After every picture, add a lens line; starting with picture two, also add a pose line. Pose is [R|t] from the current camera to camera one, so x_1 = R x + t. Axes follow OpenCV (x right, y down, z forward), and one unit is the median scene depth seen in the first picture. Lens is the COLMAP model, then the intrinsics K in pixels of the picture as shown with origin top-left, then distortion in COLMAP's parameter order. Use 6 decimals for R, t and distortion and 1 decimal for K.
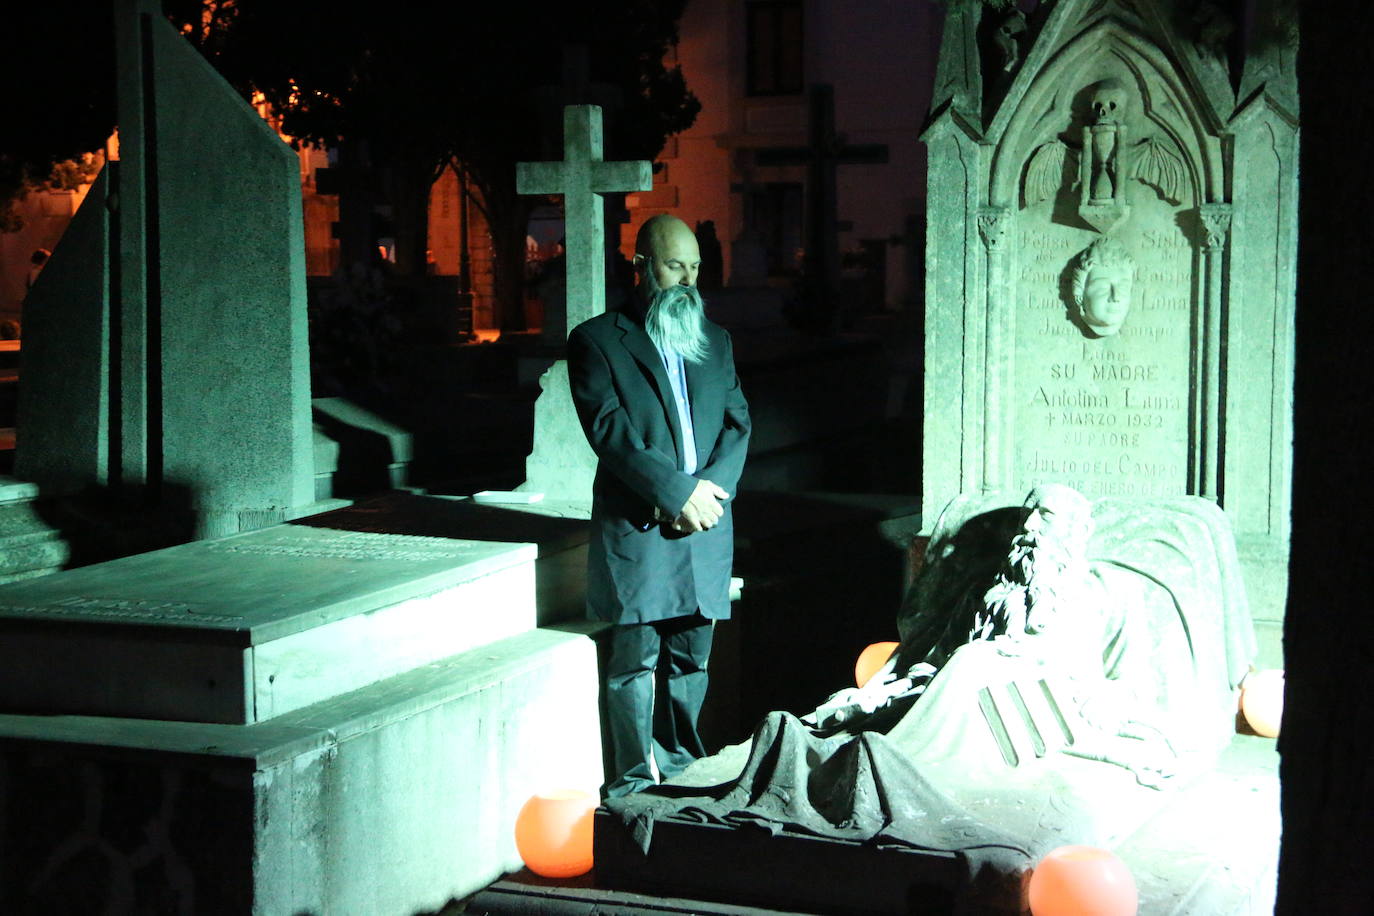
lens RADIAL K [[2145.6, 0, 686.2], [0, 2145.6, 507.7], [0, 0, 1]] dist [0.190609, 0.106959]
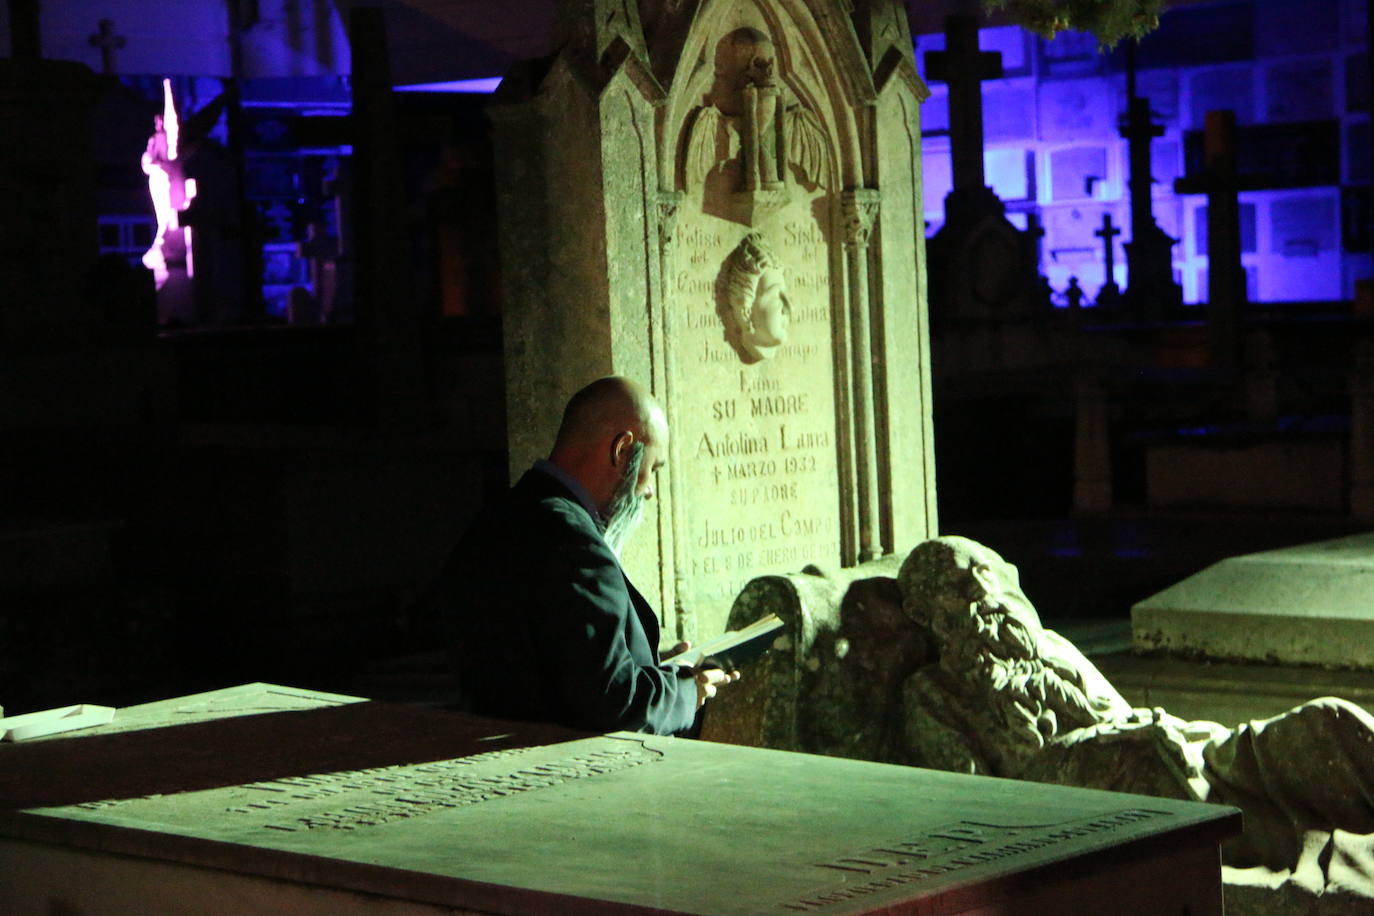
lens RADIAL K [[3466.1, 0, 734.5], [0, 3466.1, 453.1], [0, 0, 1]] dist [0.684146, 0.499970]
pose [[0.308813, -0.065062, 0.948895, -0.978761], [0.145744, 0.989112, 0.020388, -0.072917], [-0.939890, 0.131999, 0.314933, 0.625009]]
